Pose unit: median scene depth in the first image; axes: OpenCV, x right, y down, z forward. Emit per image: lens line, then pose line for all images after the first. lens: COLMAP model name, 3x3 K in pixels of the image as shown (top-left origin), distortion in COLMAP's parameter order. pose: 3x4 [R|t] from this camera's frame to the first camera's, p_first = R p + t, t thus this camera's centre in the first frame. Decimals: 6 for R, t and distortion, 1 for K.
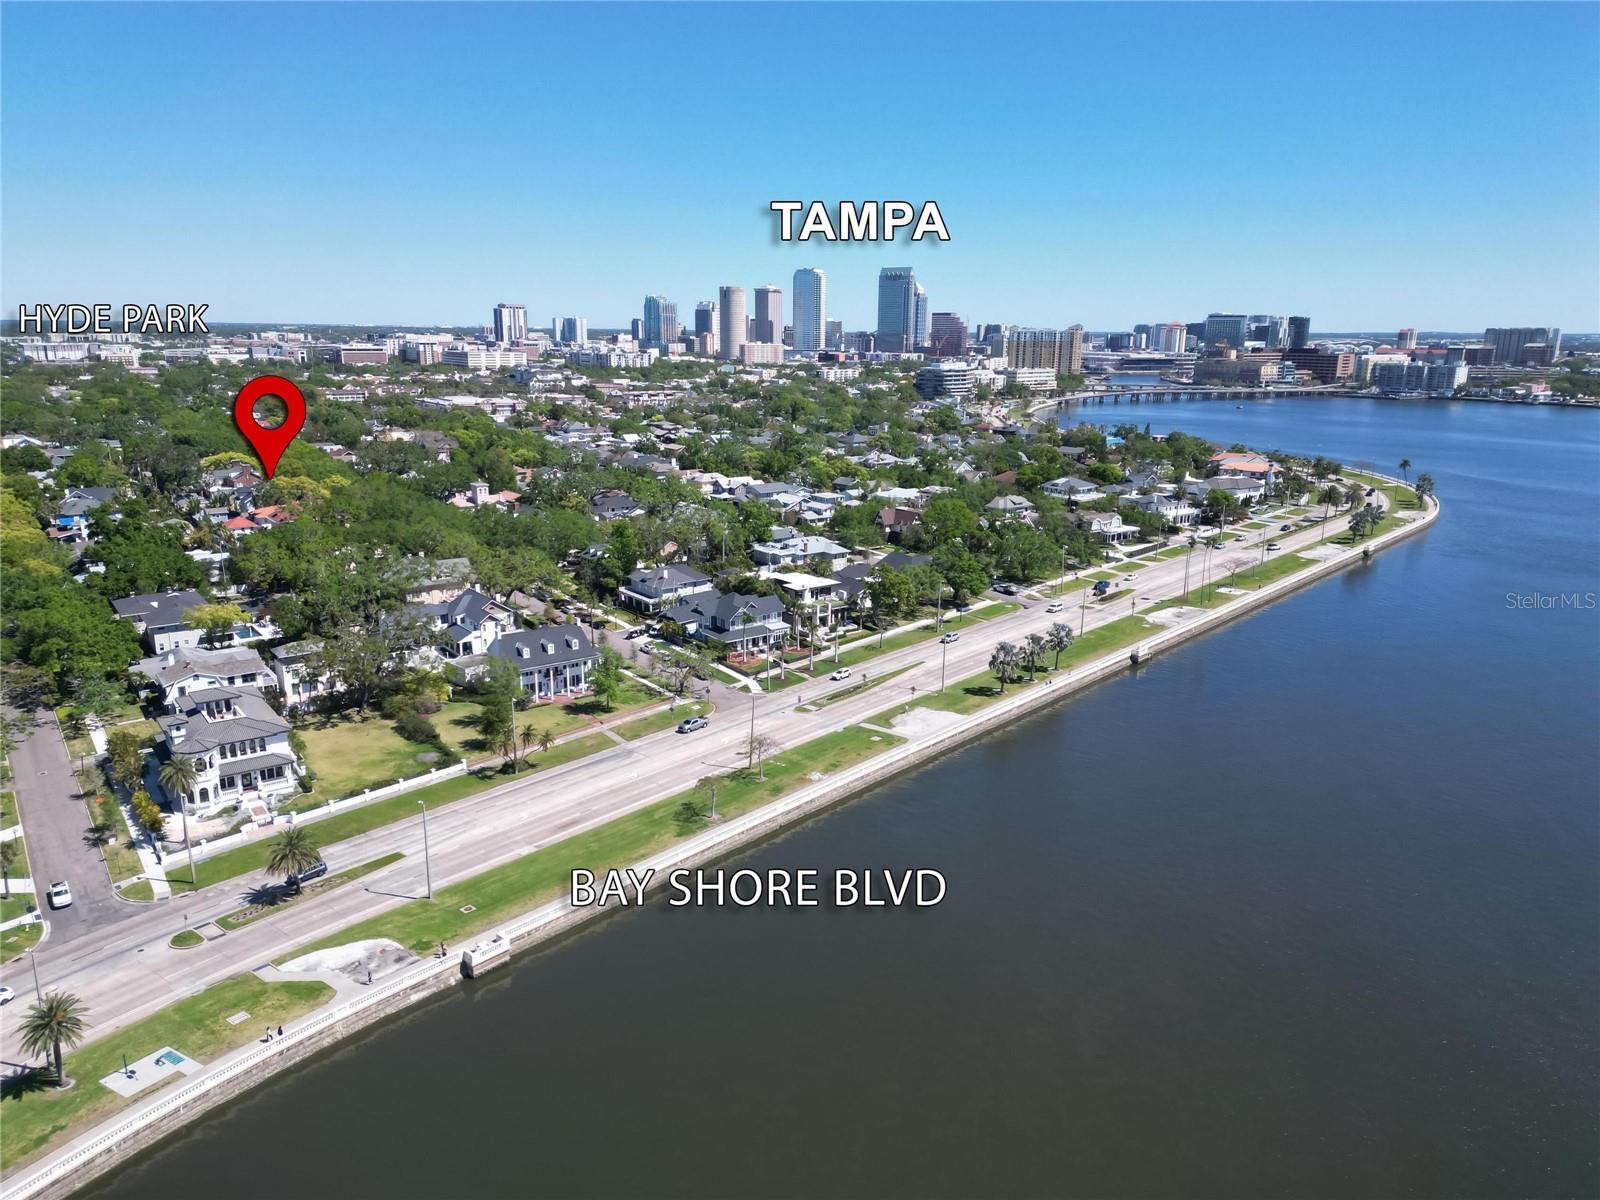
lens RADIAL K [[1122.2, 0, 800.0], [0, 1122.2, 600.0], [0, 0, 1]] dist [0.152028, -0.248961]
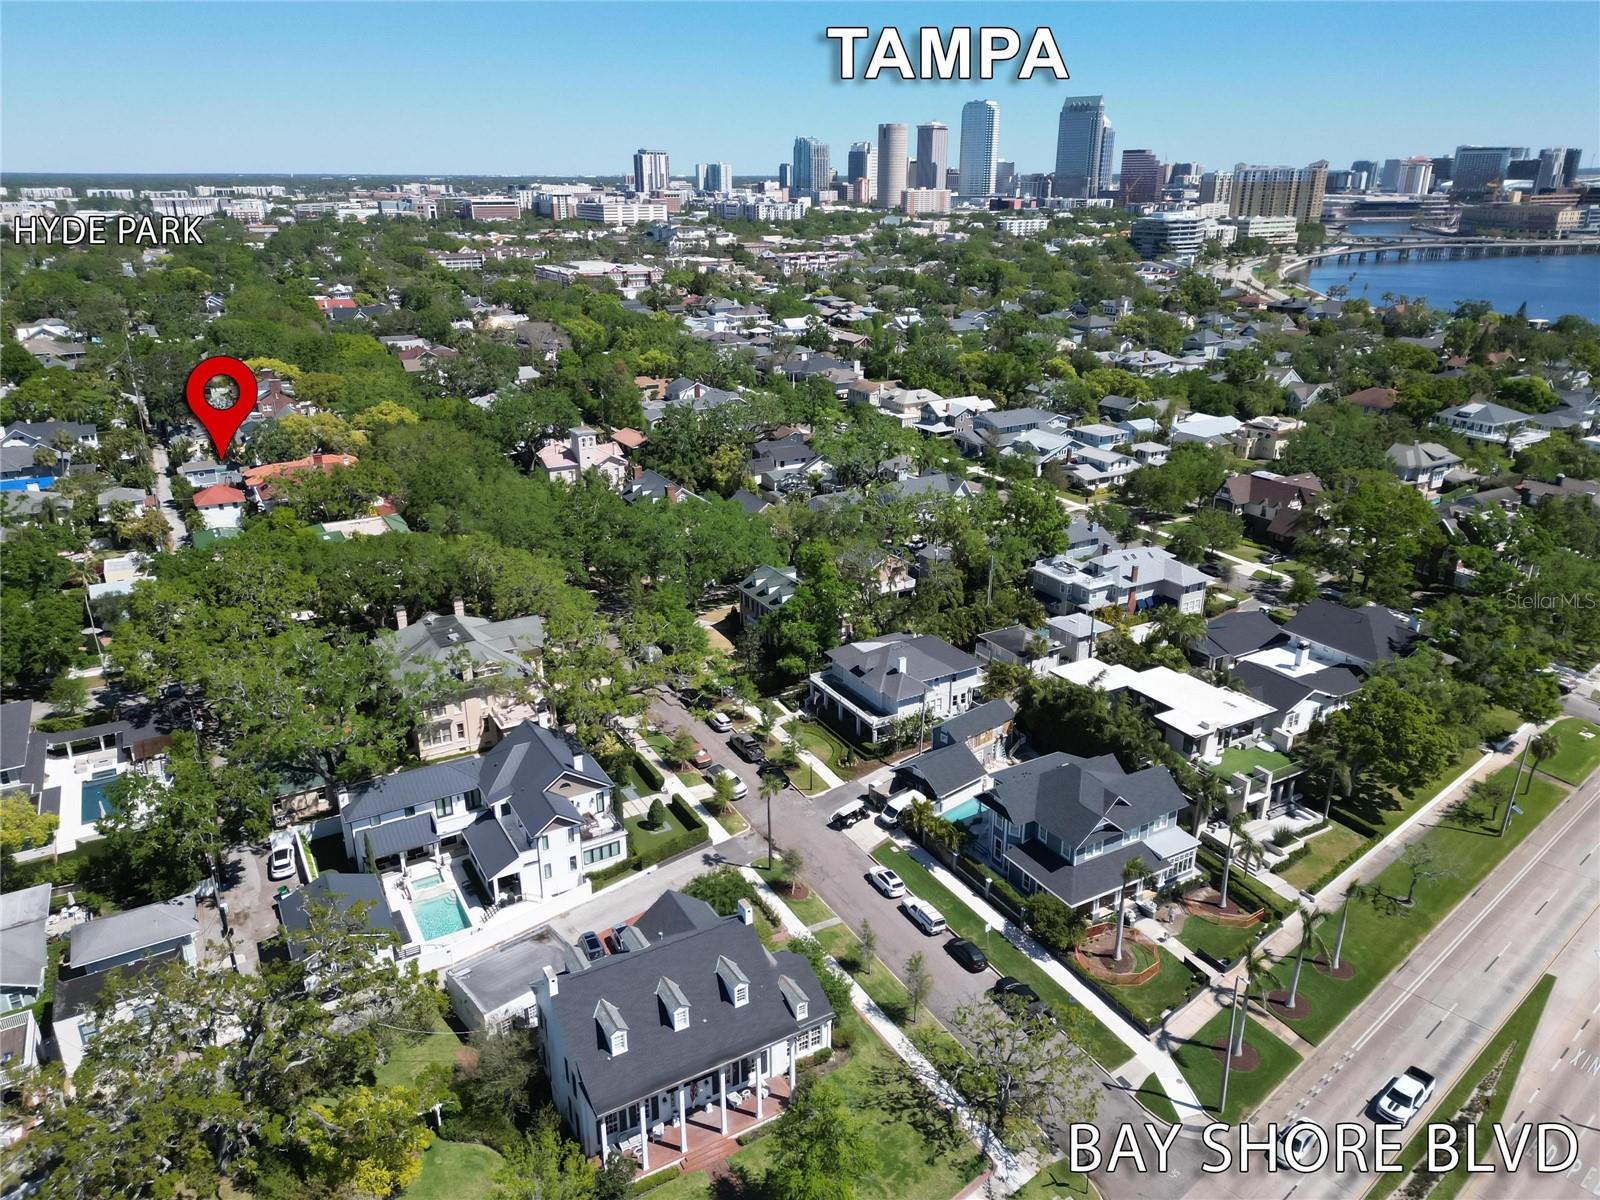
lens RADIAL K [[1127.6, 0, 800.0], [0, 1127.6, 600.0], [0, 0, 1]] dist [0.079225, -0.062113]
pose [[0.992397, 0.033270, -0.118500, -0.025889], [-0.018466, 0.992123, 0.123901, -0.028245], [0.121688, -0.120771, 0.985194, 0.119197]]
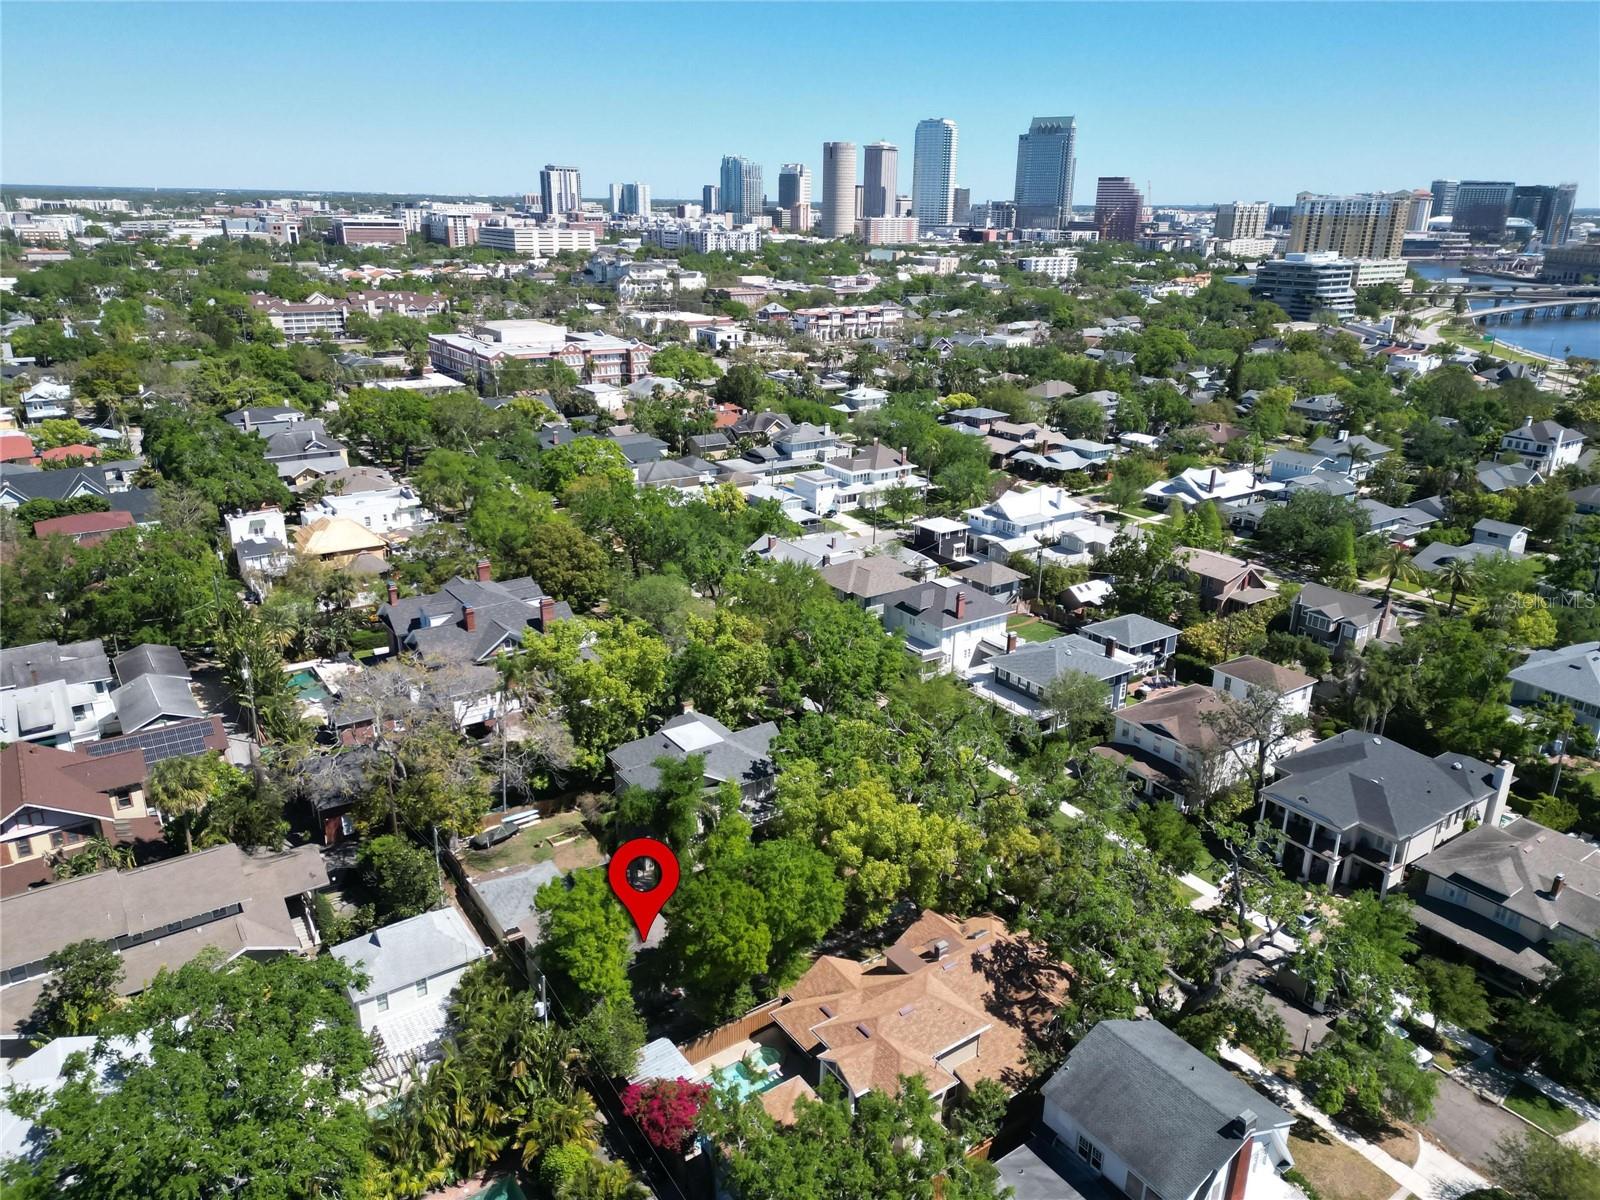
lens RADIAL K [[1127.6, 0, 800.0], [0, 1127.6, 600.0], [0, 0, 1]] dist [0.079225, -0.062113]
pose [[0.999332, 0.018000, -0.031797, -0.108374], [-0.014640, 0.994582, 0.102916, -0.079733], [0.033477, -0.102382, 0.994182, 0.344237]]
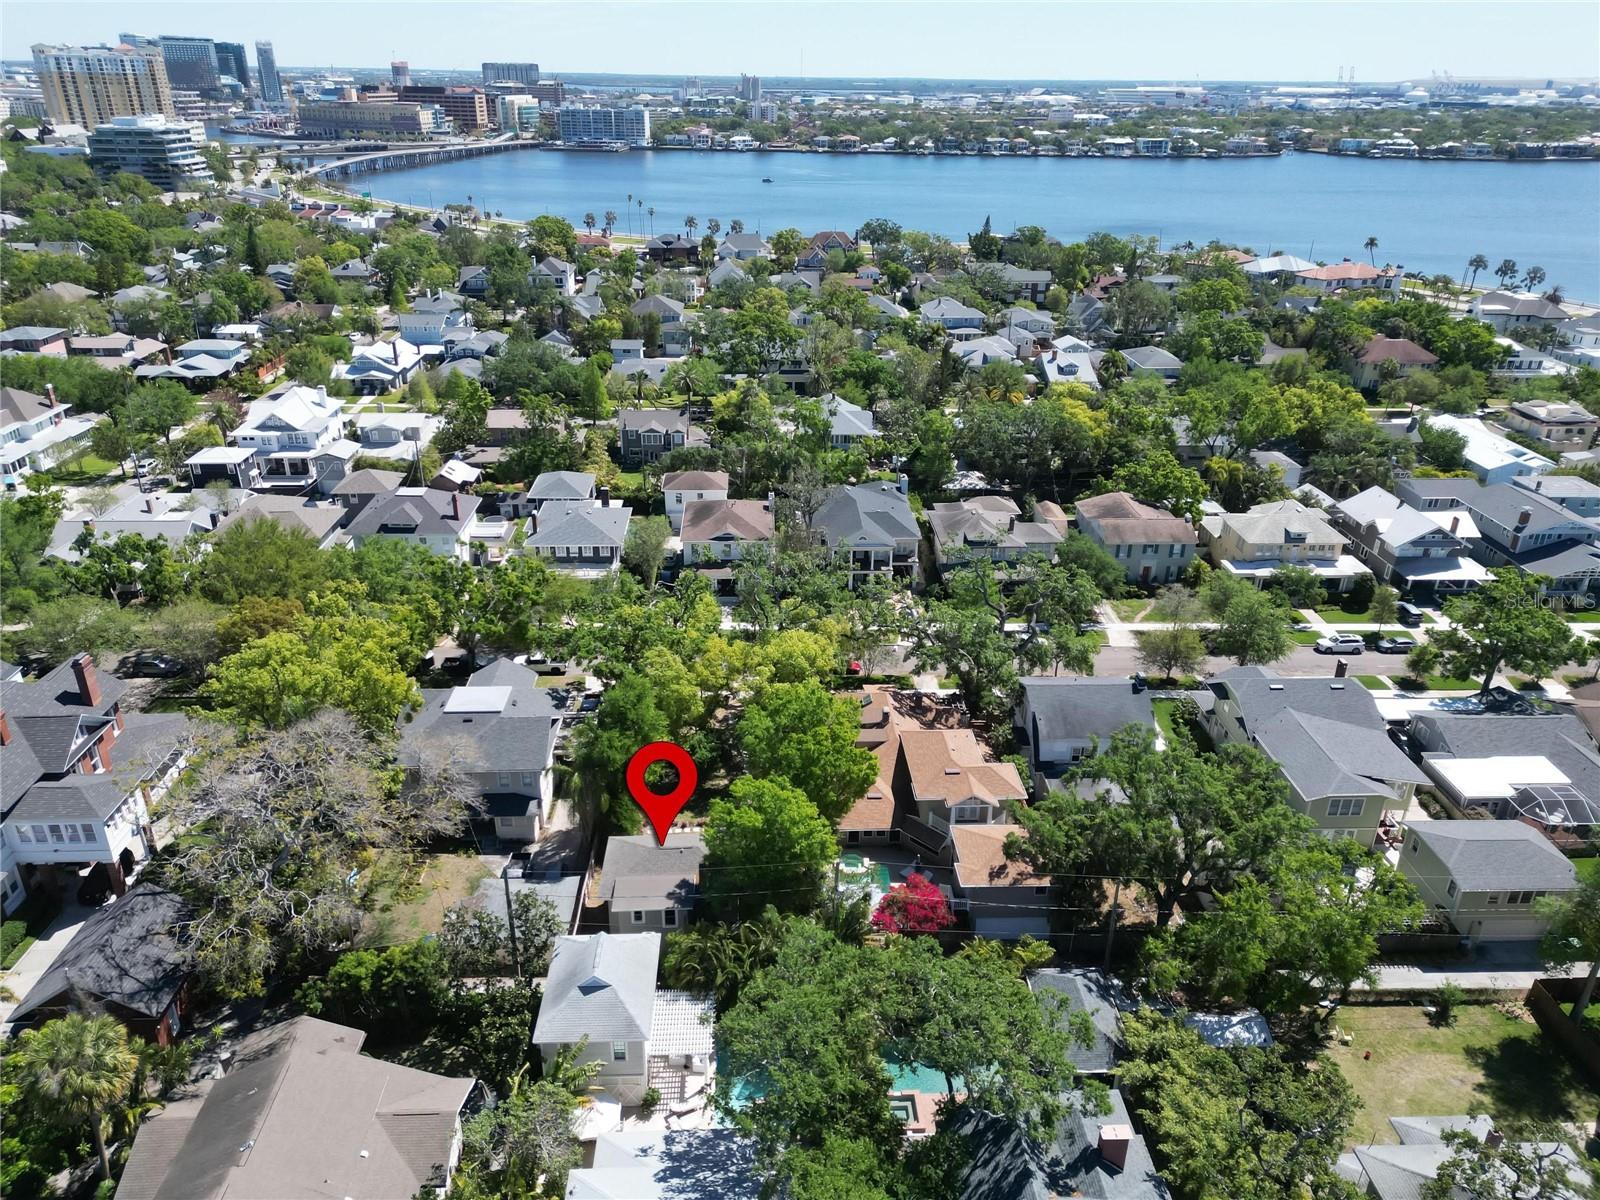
lens RADIAL K [[1127.6, 0, 800.0], [0, 1127.6, 600.0], [0, 0, 1]] dist [0.079225, -0.062113]
pose [[0.579490, -0.346084, 0.737846, -0.167217], [0.187773, 0.937696, 0.292349, -0.085803], [-0.793053, -0.030865, 0.608371, 0.365930]]
